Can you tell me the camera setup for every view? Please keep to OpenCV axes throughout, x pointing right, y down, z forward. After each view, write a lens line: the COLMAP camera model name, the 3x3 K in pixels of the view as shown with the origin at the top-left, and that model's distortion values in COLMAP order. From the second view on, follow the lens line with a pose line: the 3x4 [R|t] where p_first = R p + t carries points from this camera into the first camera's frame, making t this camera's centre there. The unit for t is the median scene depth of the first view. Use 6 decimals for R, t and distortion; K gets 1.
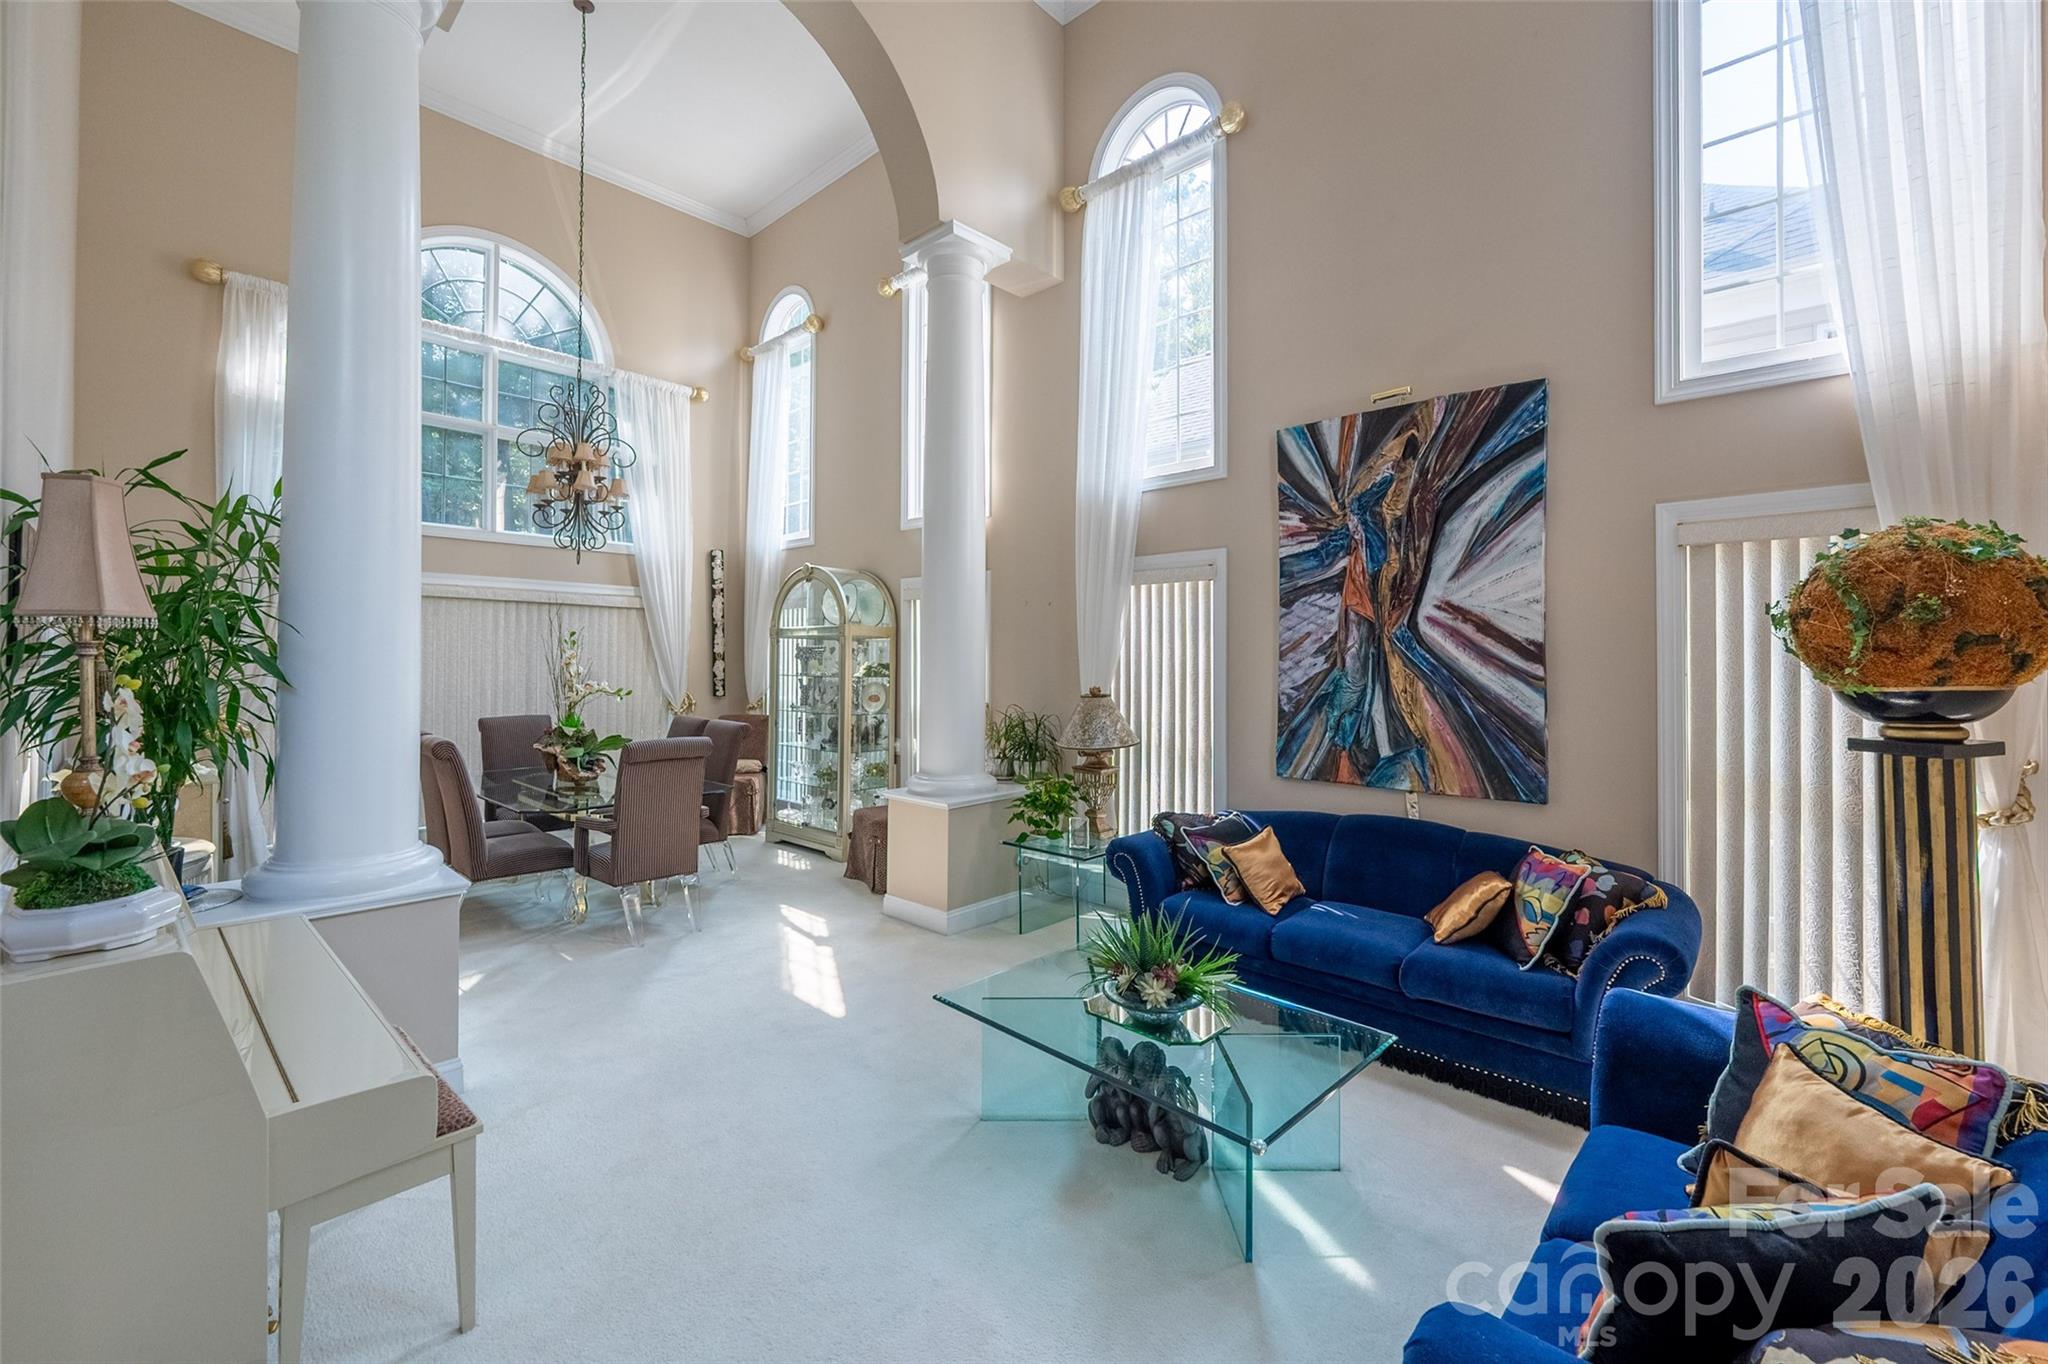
lens RADIAL K [[823.1, 0, 1065.2], [0, 823.1, 660.9], [0, 0, 1]] dist [0.000446, 0.000067]
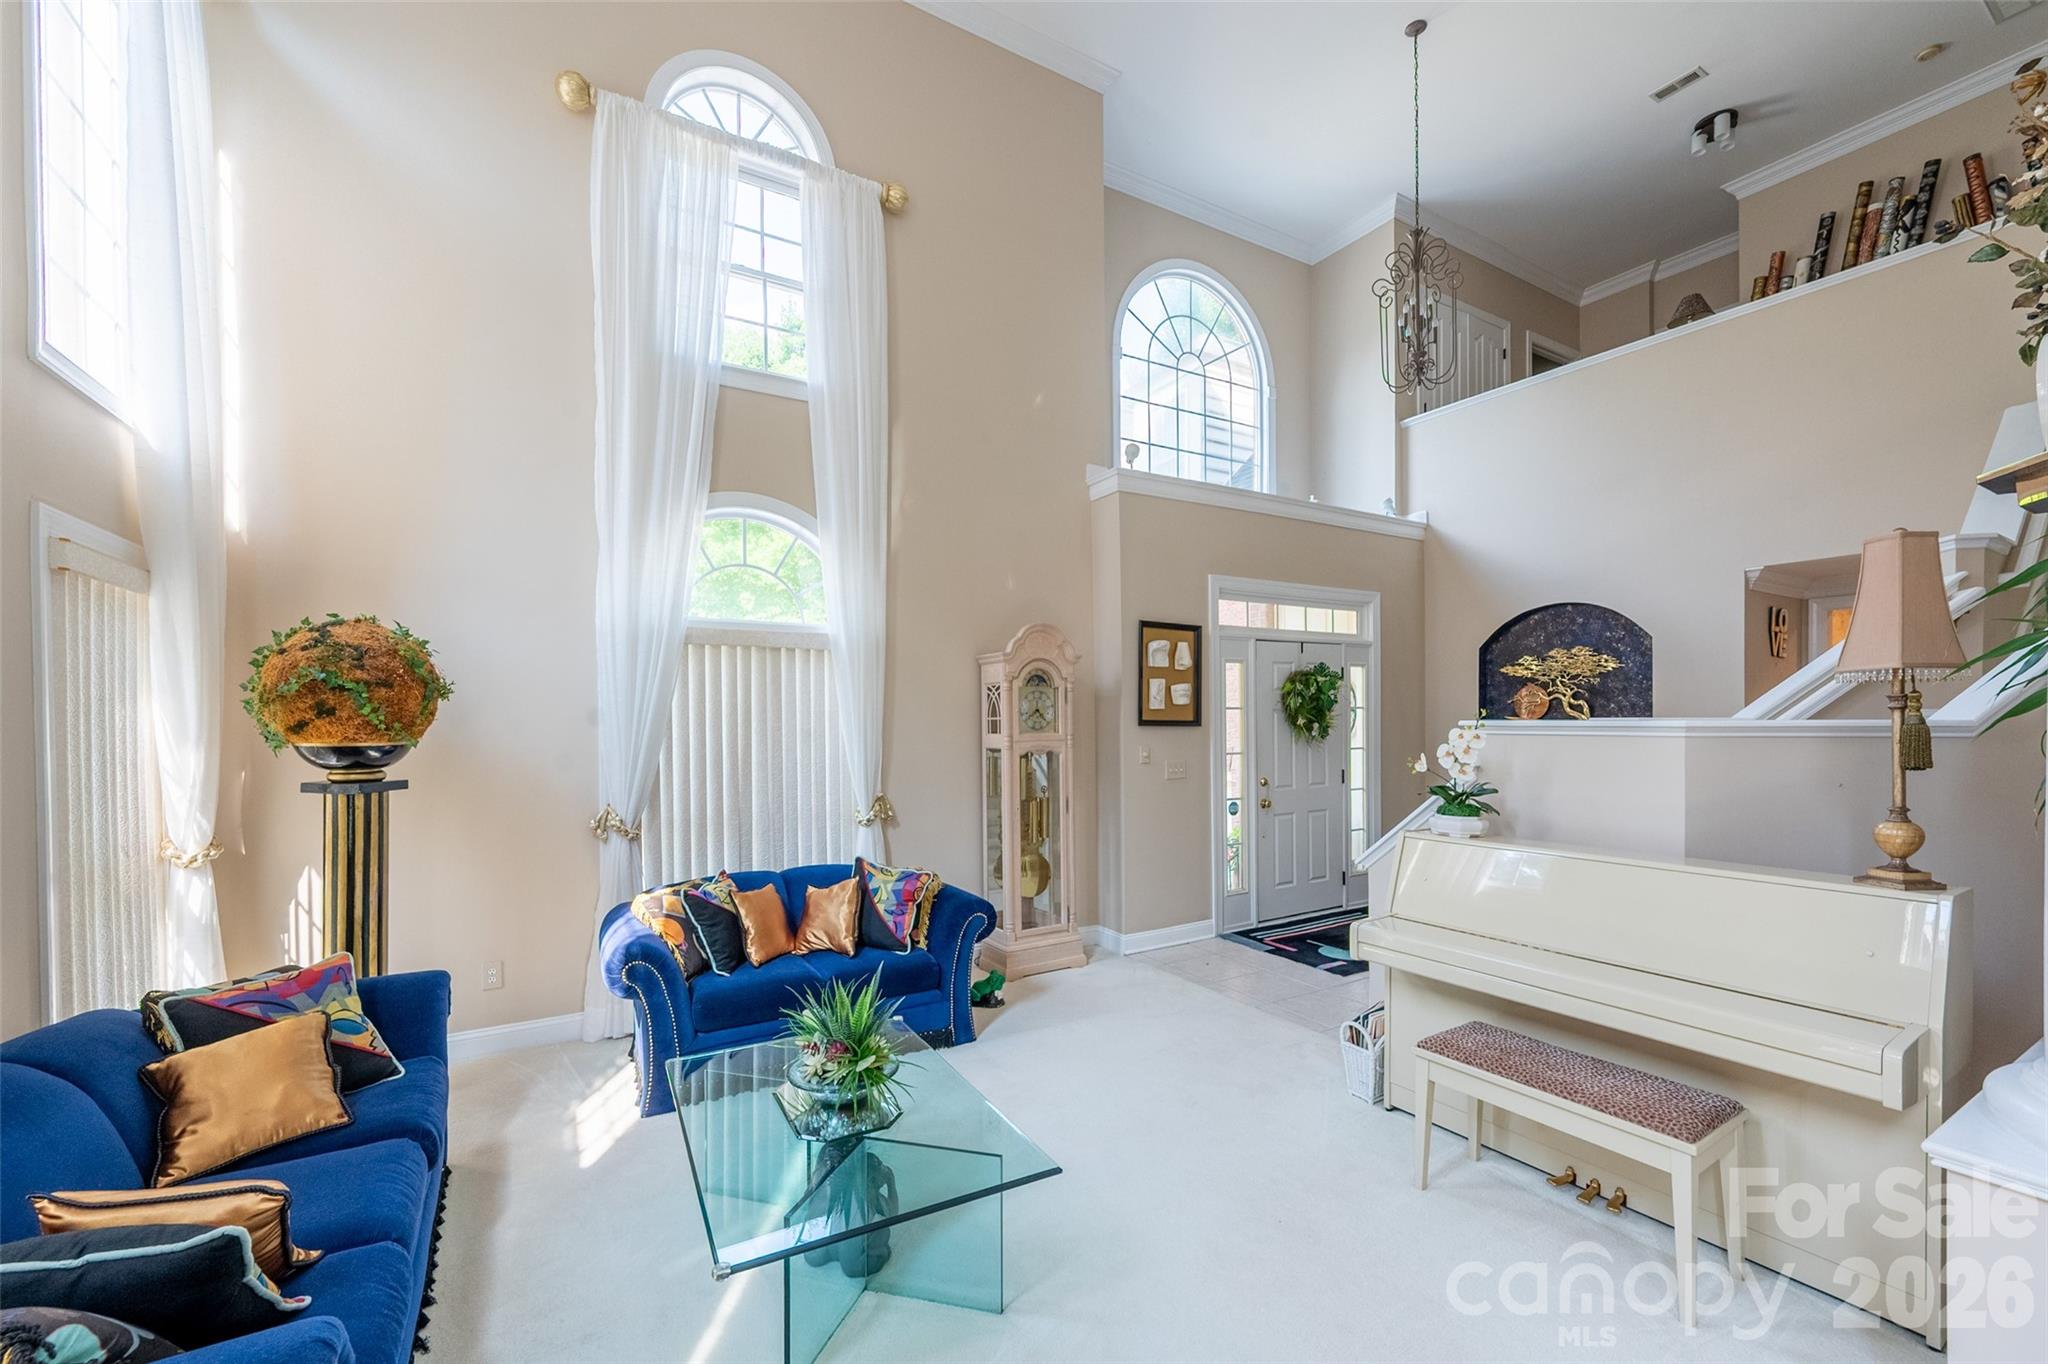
lens RADIAL K [[824.1, 0, 1019.1], [0, 824.1, 728.8], [0, 0, 1]] dist [0.000321, 0.000185]
pose [[-0.948883, 0.006132, 0.315567, -0.265256], [0.006056, 0.999981, -0.001223, 0.008102], [-0.315569, 0.000751, -0.948902, 1.235135]]
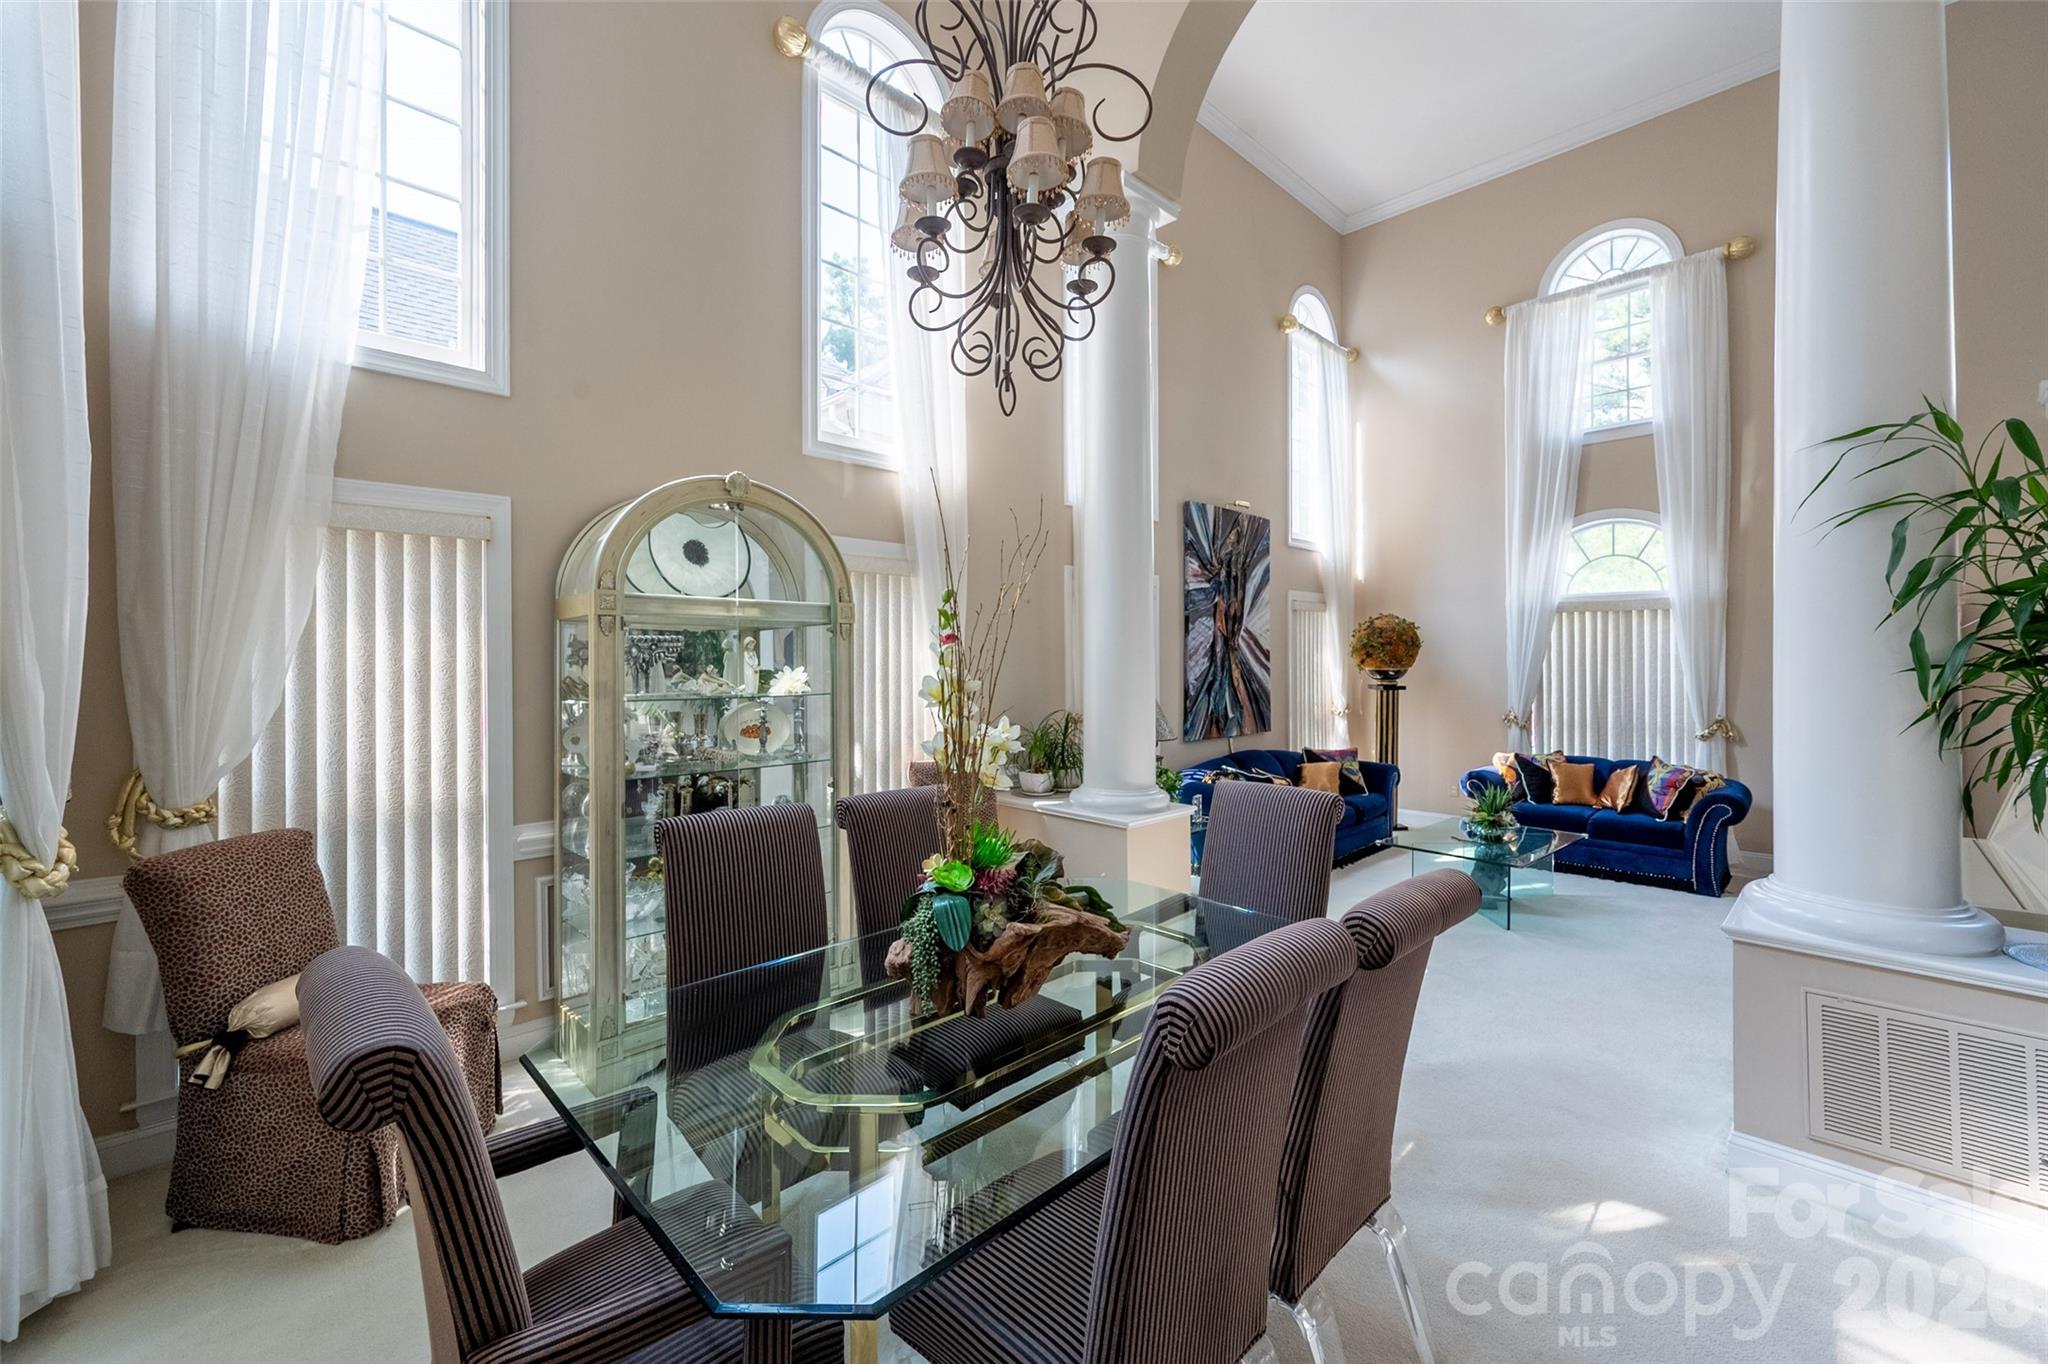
lens RADIAL K [[823.1, 0, 1065.2], [0, 823.1, 660.9], [0, 0, 1]] dist [0.000446, 0.000067]
pose [[0.039701, -0.004450, 0.999202, -1.378180], [-0.007380, 0.999962, 0.004746, -0.005235], [-0.999184, -0.007563, 0.039667, 1.337200]]
